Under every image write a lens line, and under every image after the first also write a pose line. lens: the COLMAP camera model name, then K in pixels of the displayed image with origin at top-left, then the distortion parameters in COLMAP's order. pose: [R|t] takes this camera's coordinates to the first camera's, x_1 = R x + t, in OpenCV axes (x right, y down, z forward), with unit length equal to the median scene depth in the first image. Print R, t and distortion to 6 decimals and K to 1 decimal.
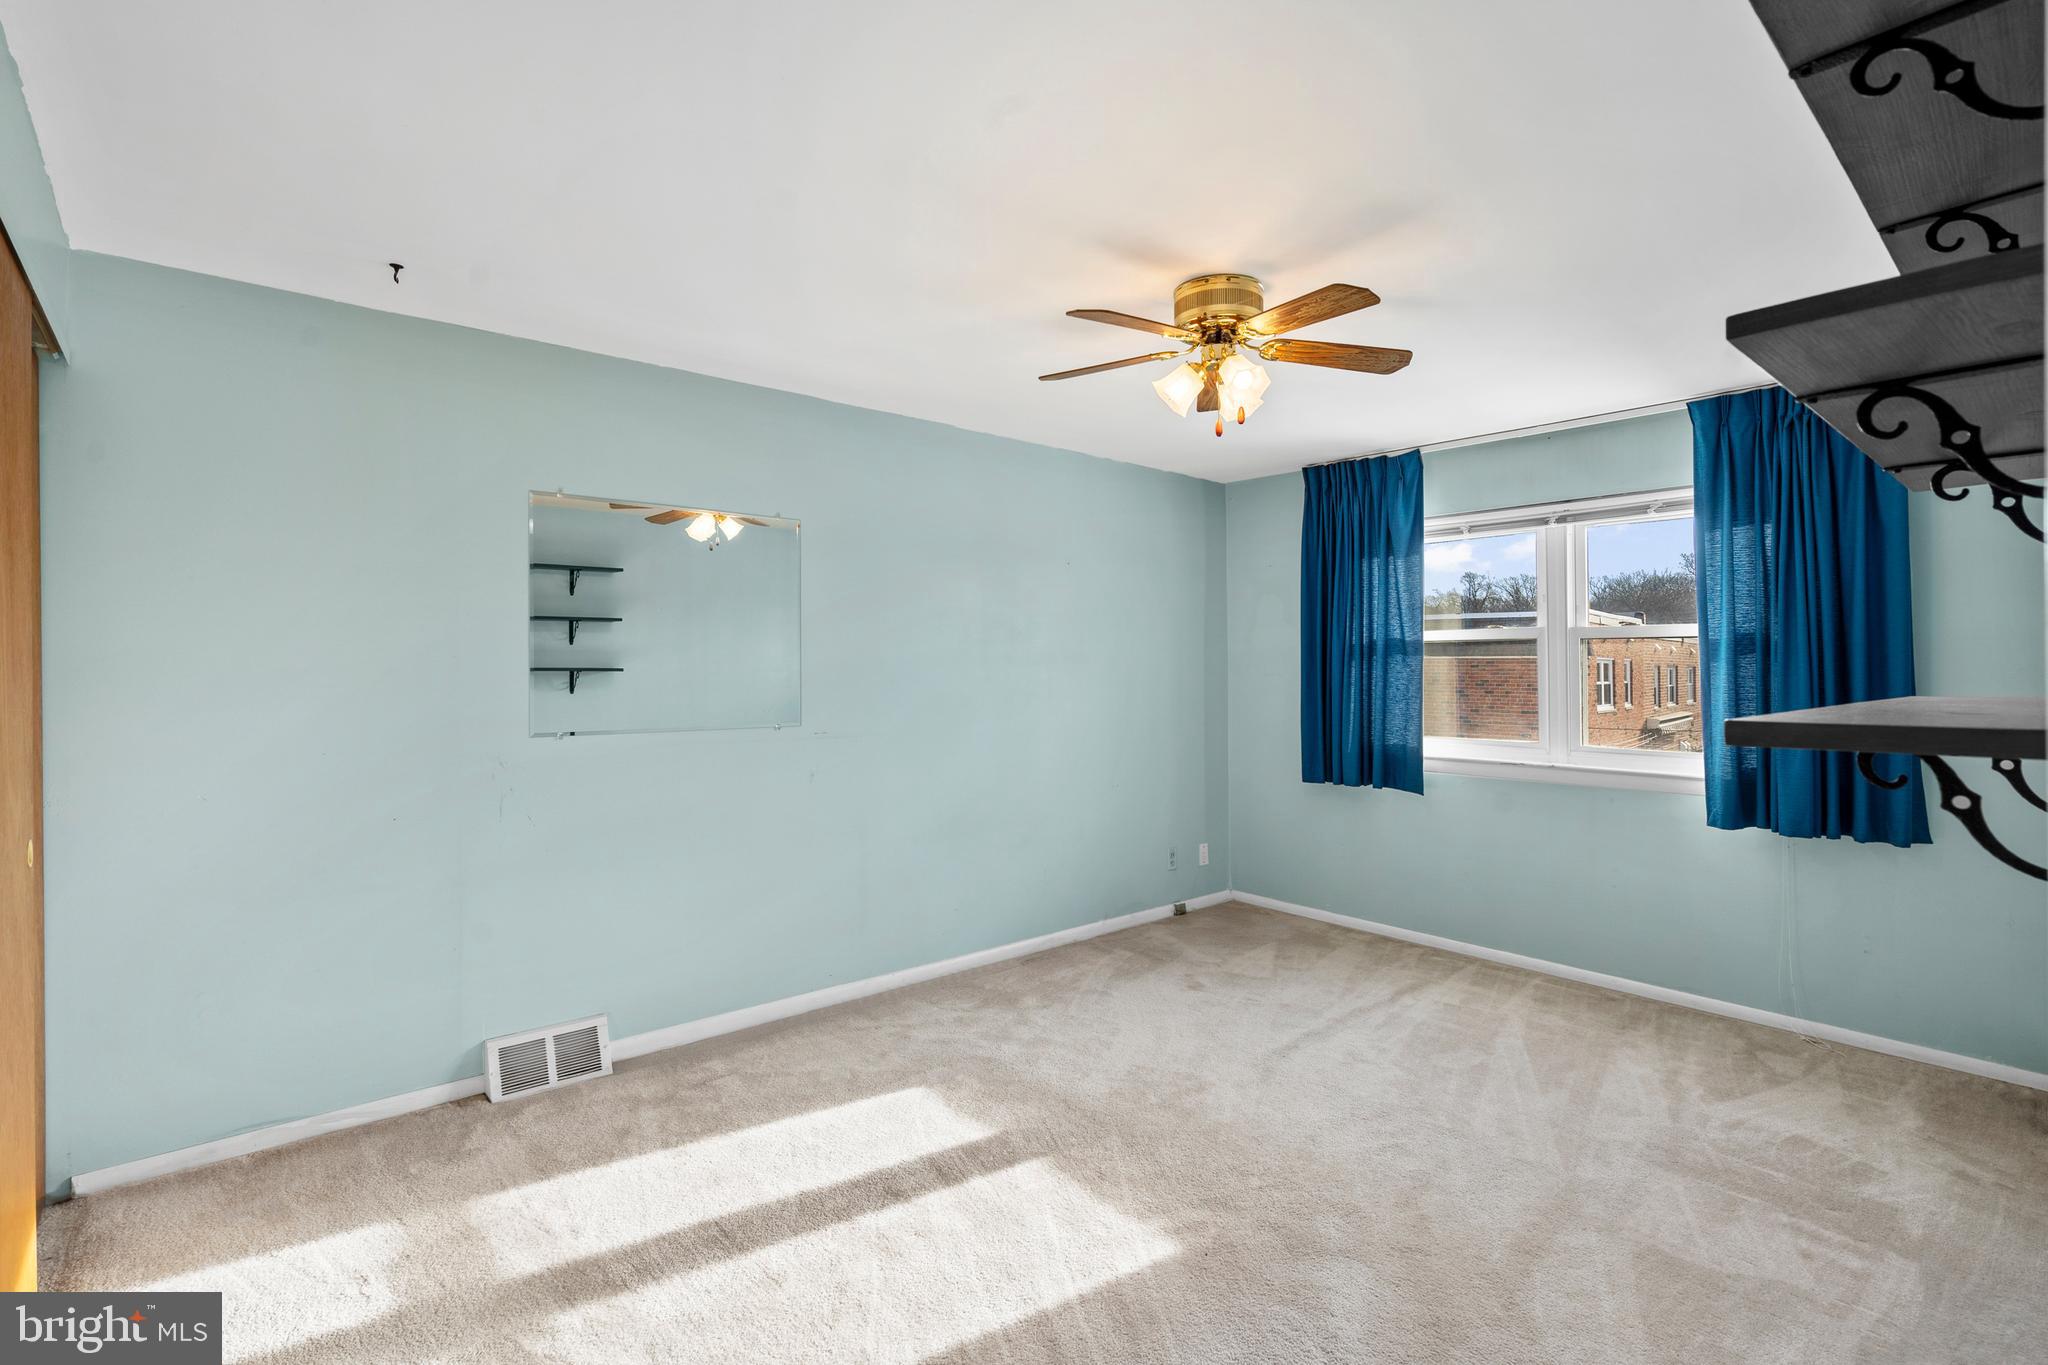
lens RADIAL K [[938.0, 0, 1008.4], [0, 938.0, 650.2], [0, 0, 1]] dist [-0.000694, -0.000209]
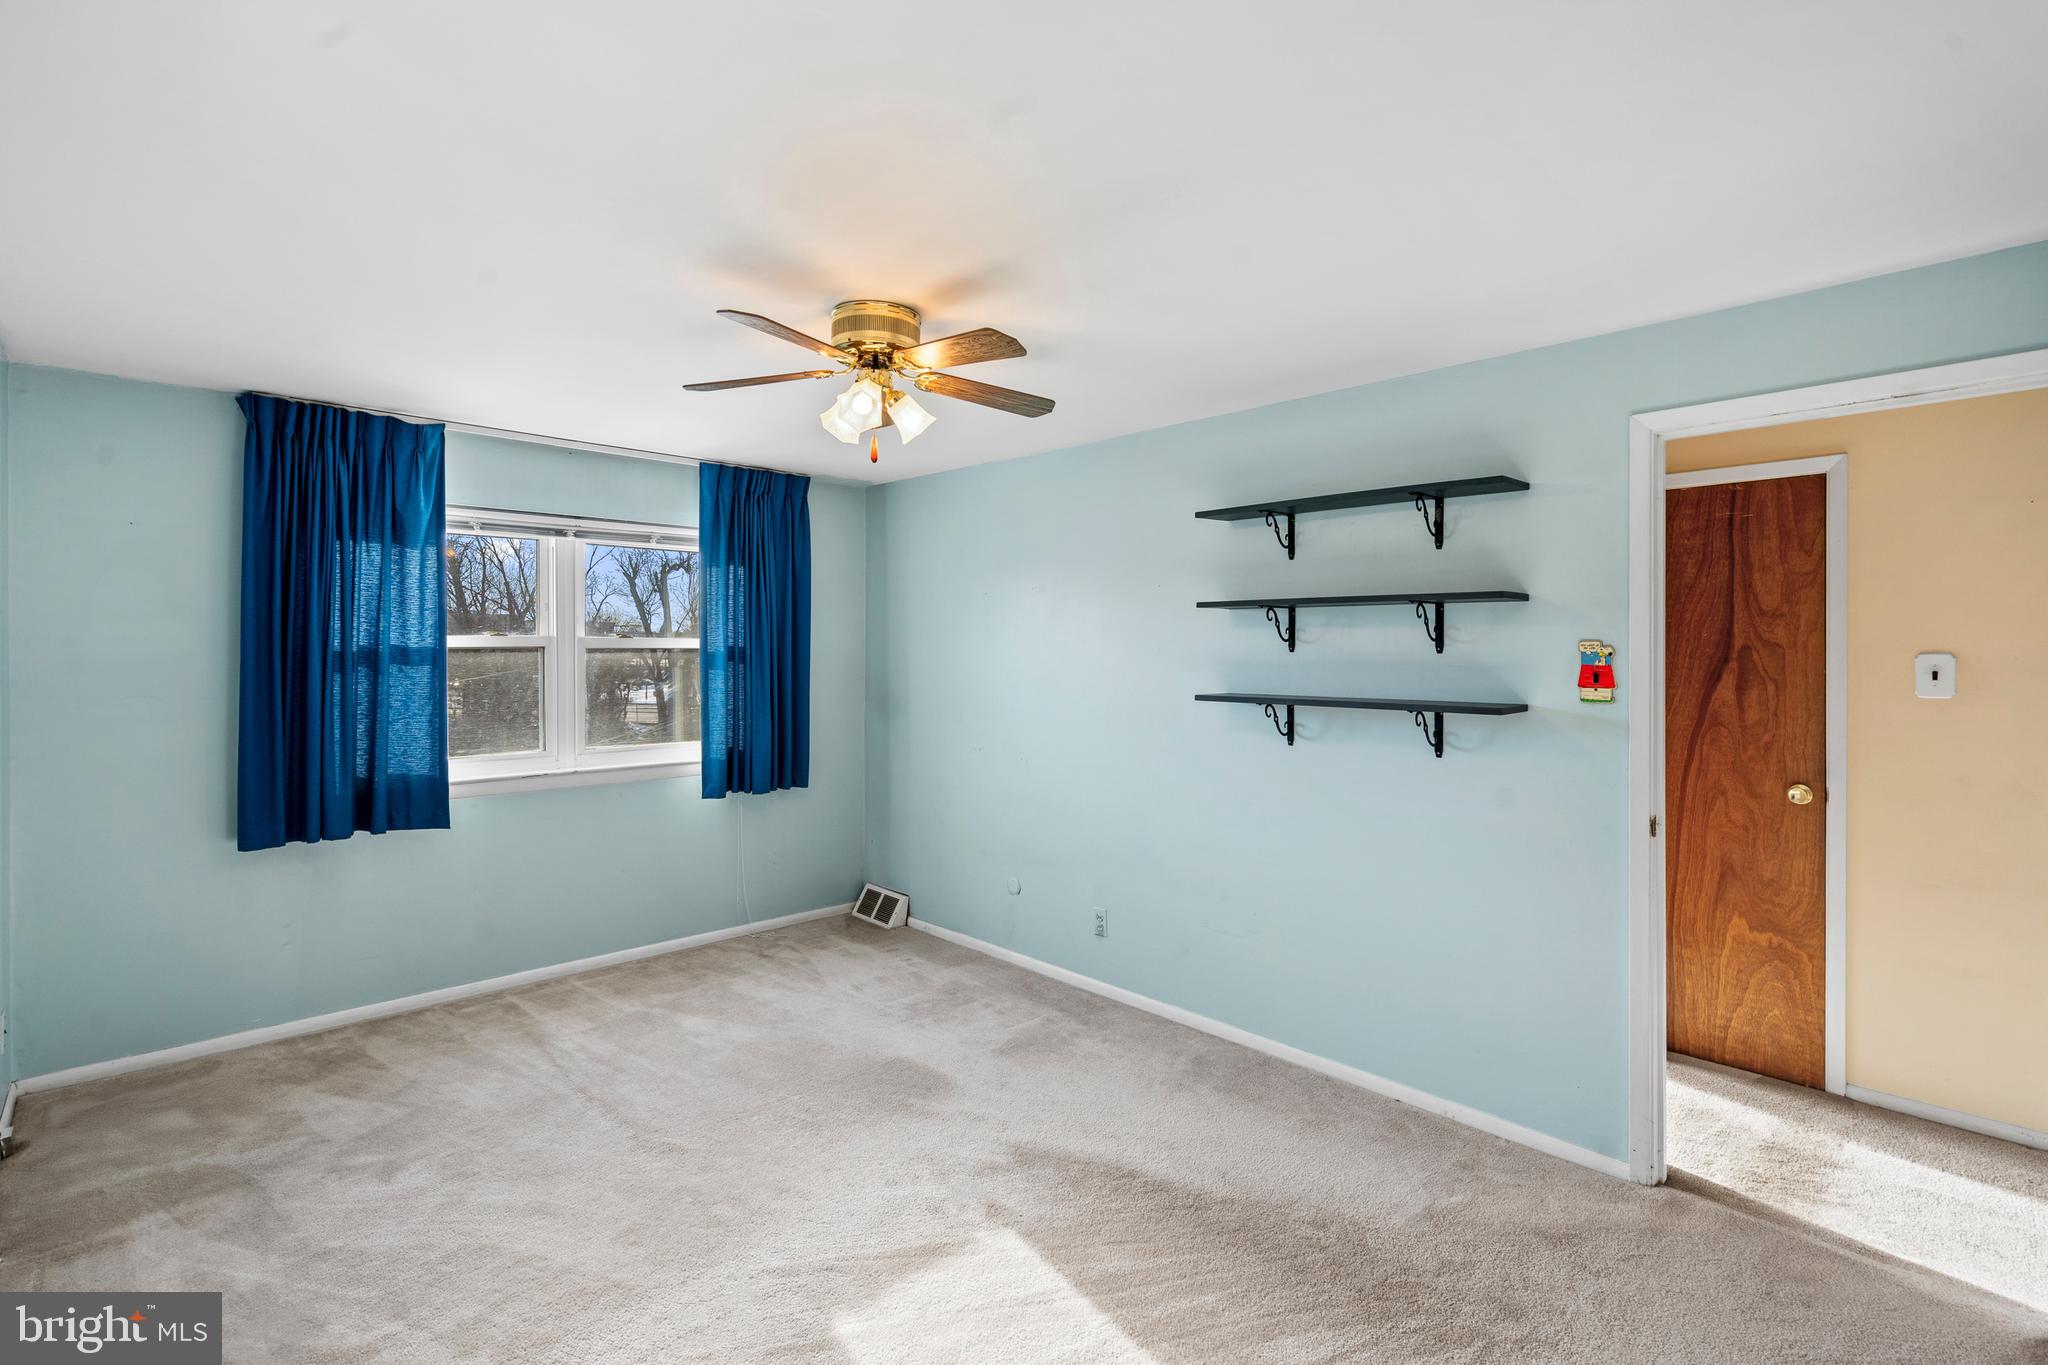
lens RADIAL K [[938.0, 0, 1008.4], [0, 938.0, 650.2], [0, 0, 1]] dist [-0.000694, -0.000209]
pose [[-0.042915, -0.000250, 0.999079, -0.507605], [-0.009019, 0.999959, -0.000137, -0.015668], [-0.999038, -0.009017, -0.042916, 0.609084]]
